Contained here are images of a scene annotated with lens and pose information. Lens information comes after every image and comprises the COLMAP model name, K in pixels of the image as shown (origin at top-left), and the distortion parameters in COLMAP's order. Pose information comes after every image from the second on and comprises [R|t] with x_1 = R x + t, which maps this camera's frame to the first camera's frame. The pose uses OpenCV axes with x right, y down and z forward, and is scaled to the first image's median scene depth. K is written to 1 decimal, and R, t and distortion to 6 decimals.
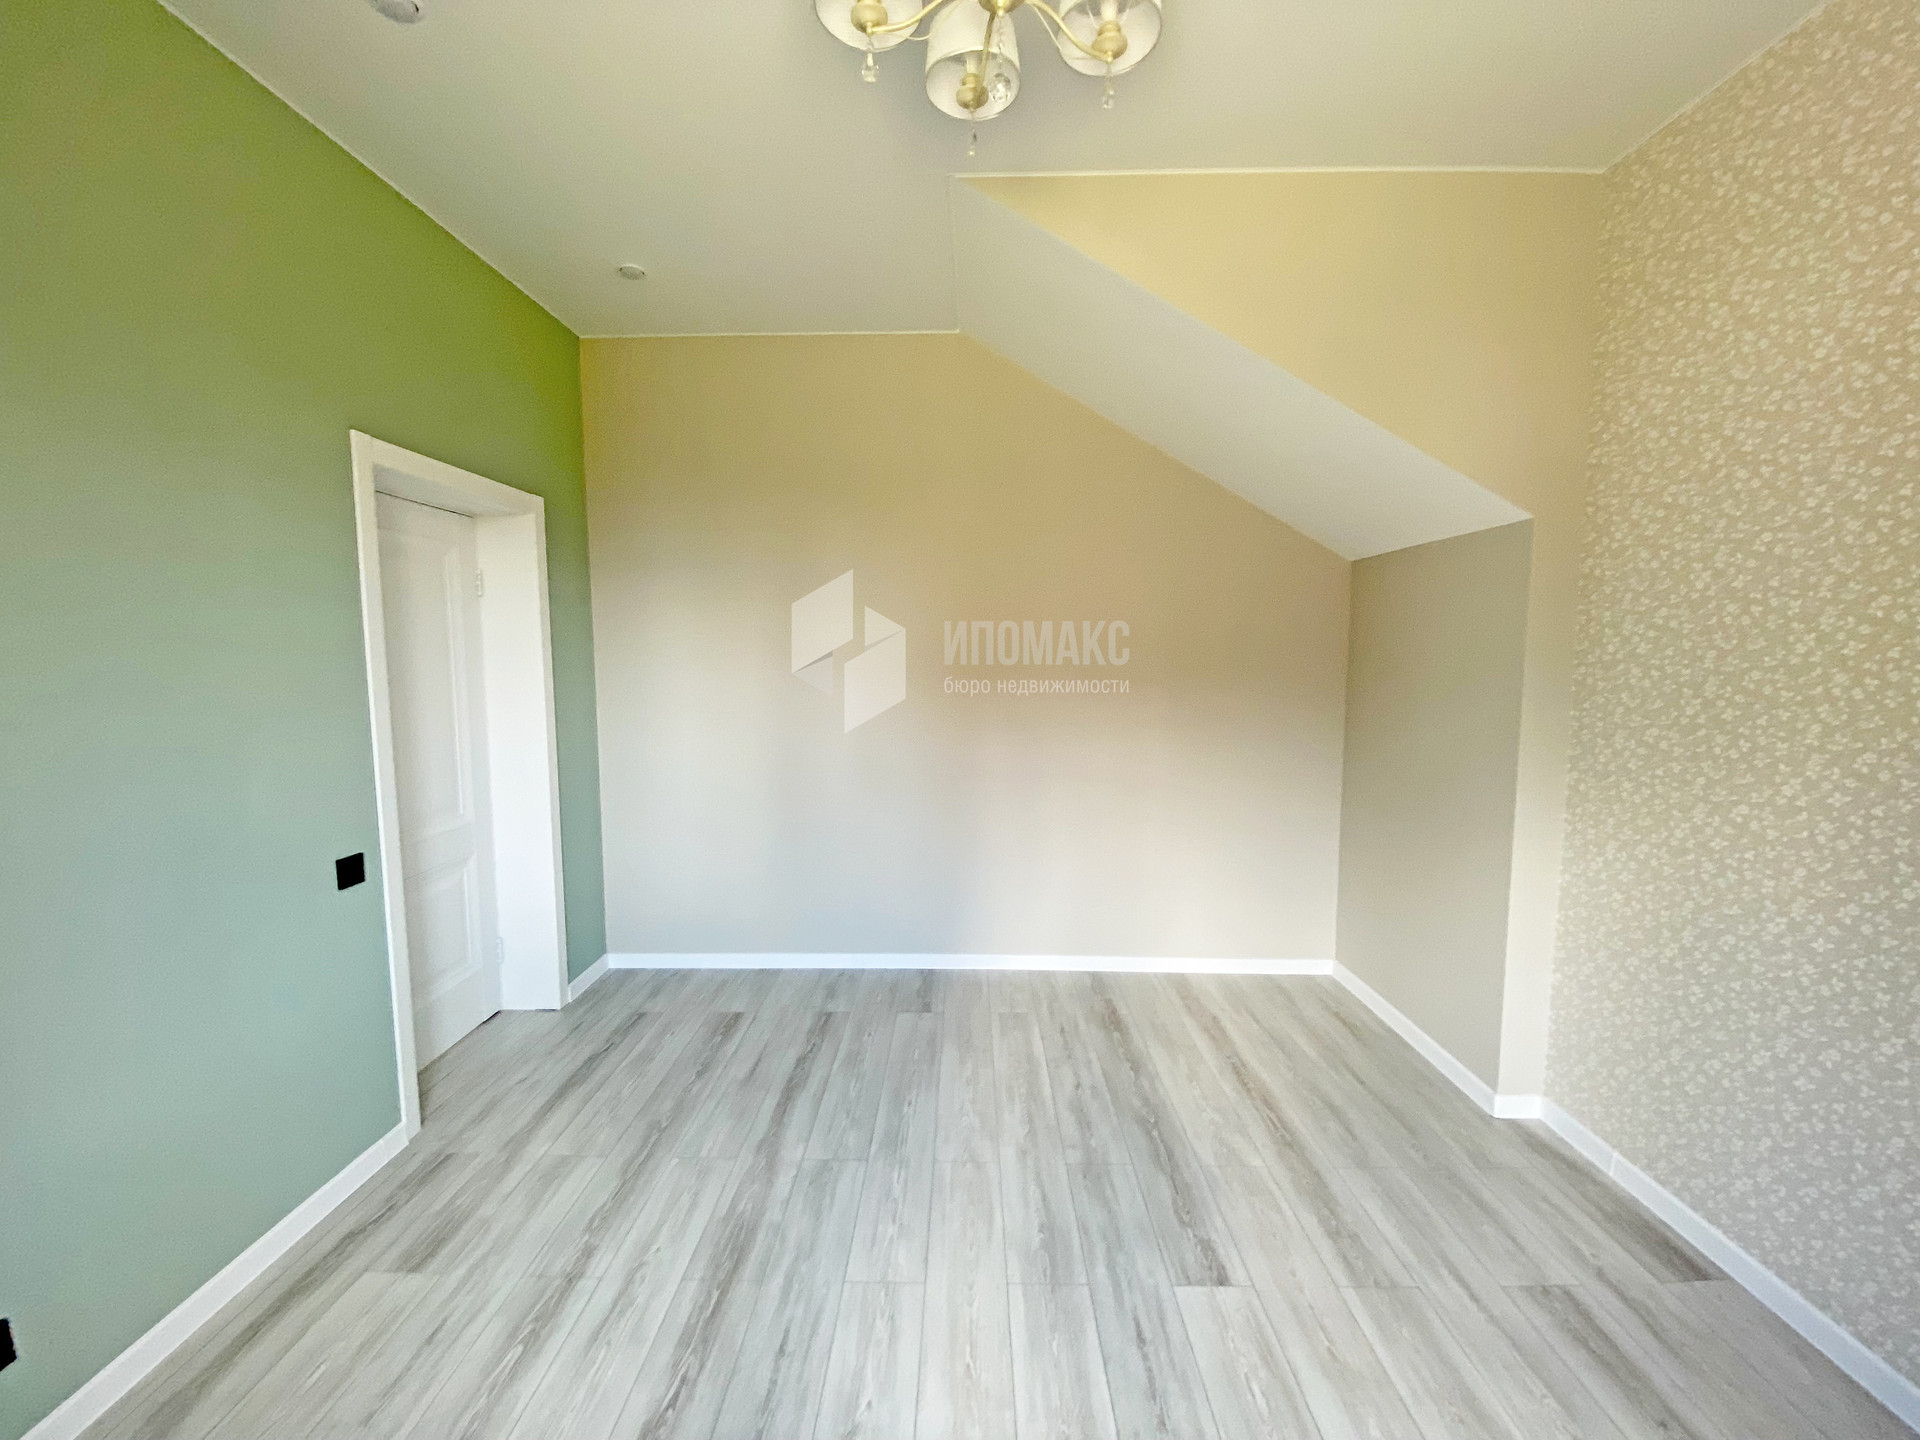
lens RADIAL K [[785.8, 0, 951.9], [0, 785.8, 717.1], [0, 0, 1]] dist [0.031538, -0.027343]
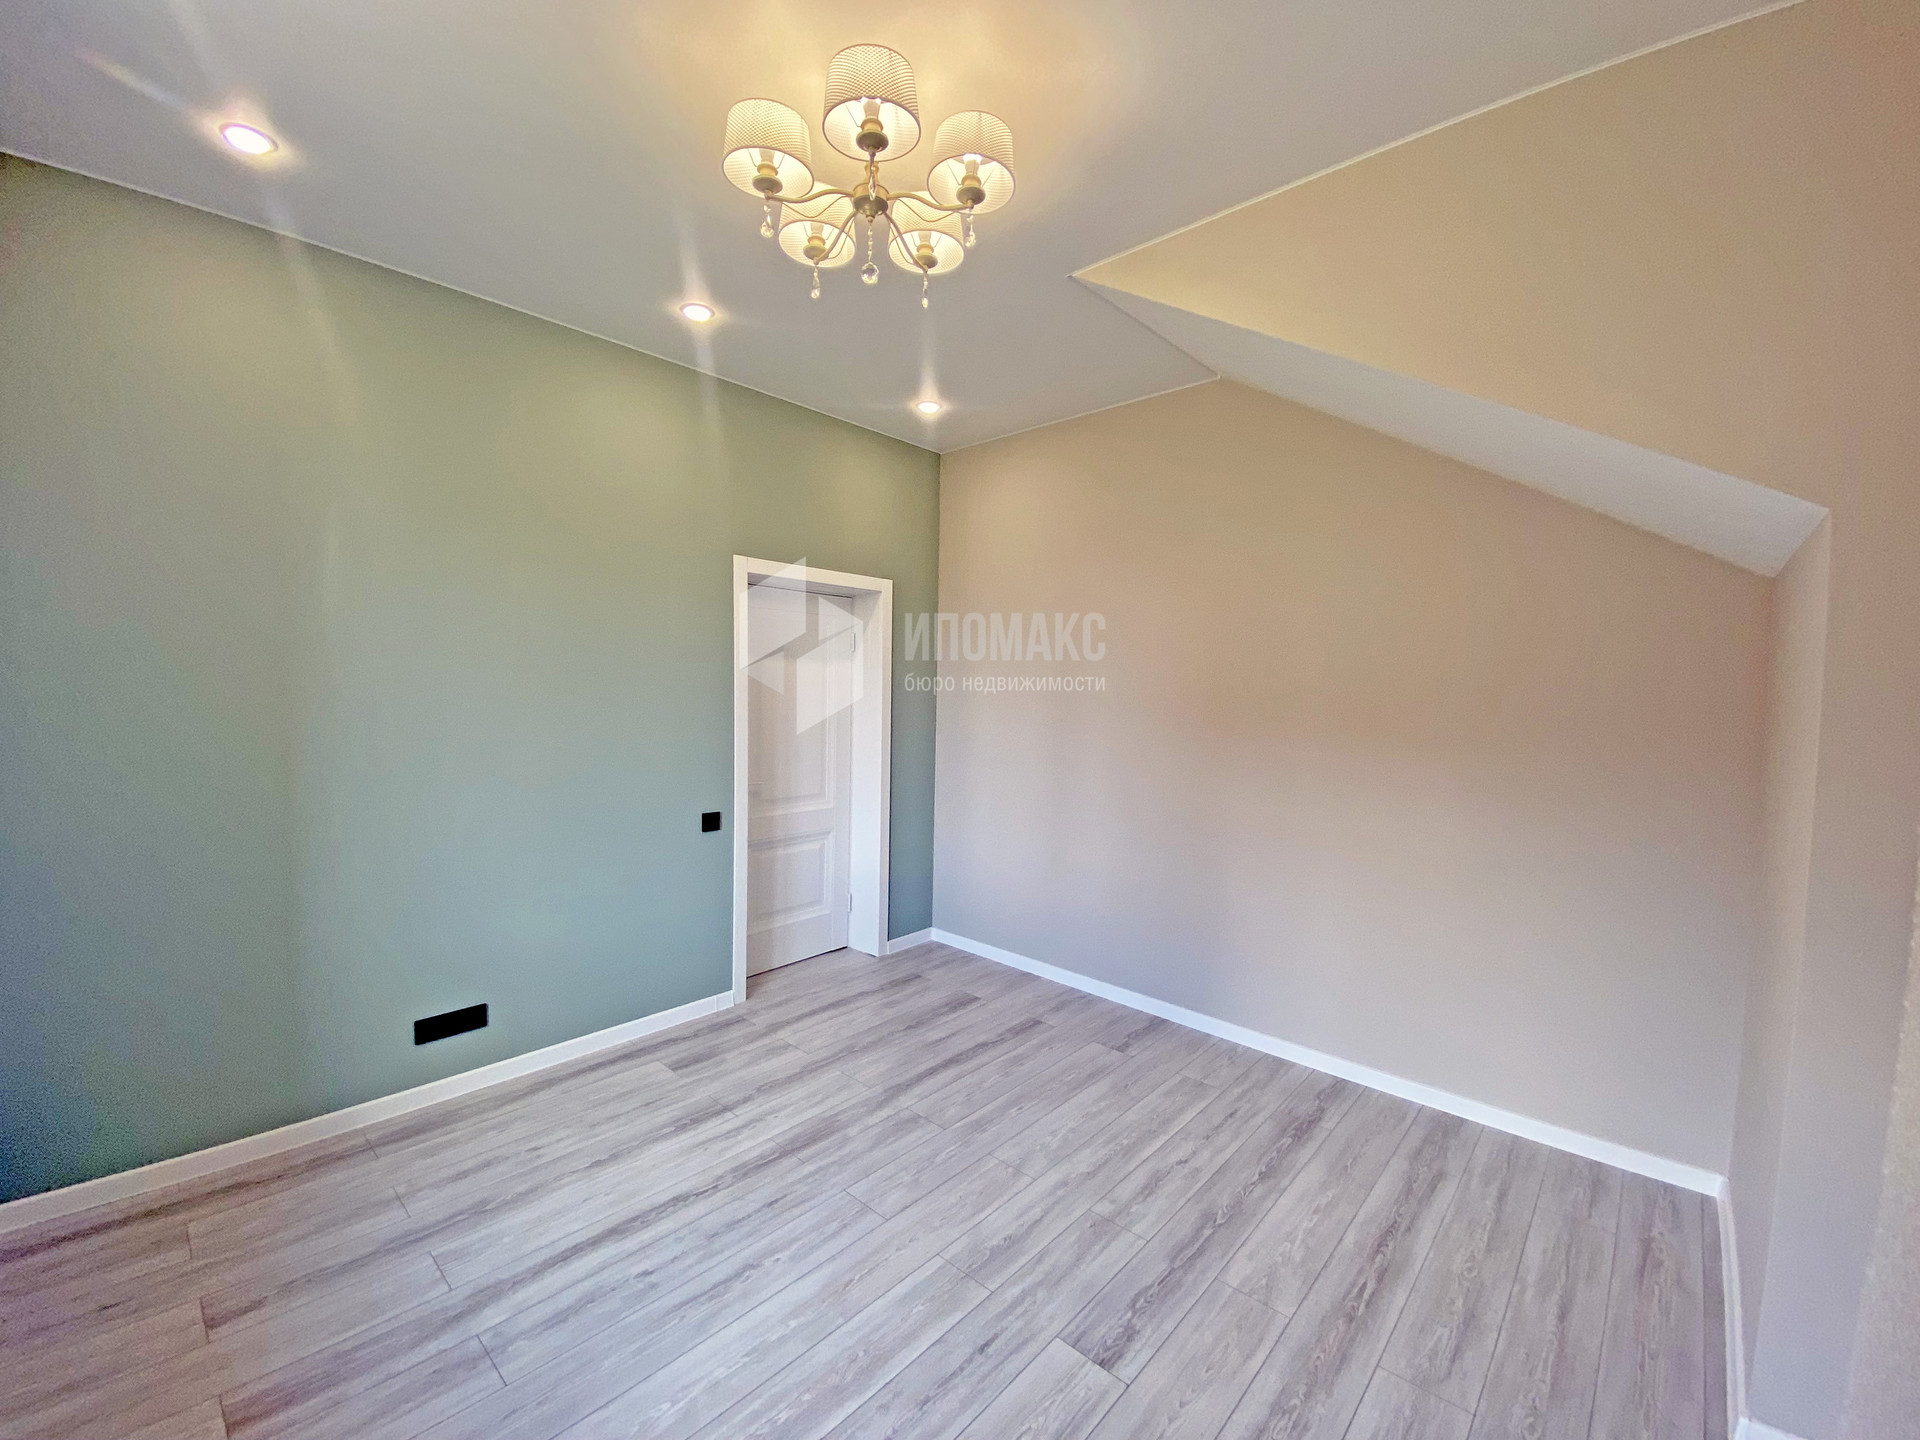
lens RADIAL K [[785.8, 0, 951.9], [0, 785.8, 717.1], [0, 0, 1]] dist [0.031538, -0.027343]
pose [[0.752658, 0.048678, -0.656610, 0.633696], [-0.076134, 0.997008, -0.013358, -0.035161], [0.653995, 0.060044, 0.754112, 0.083276]]
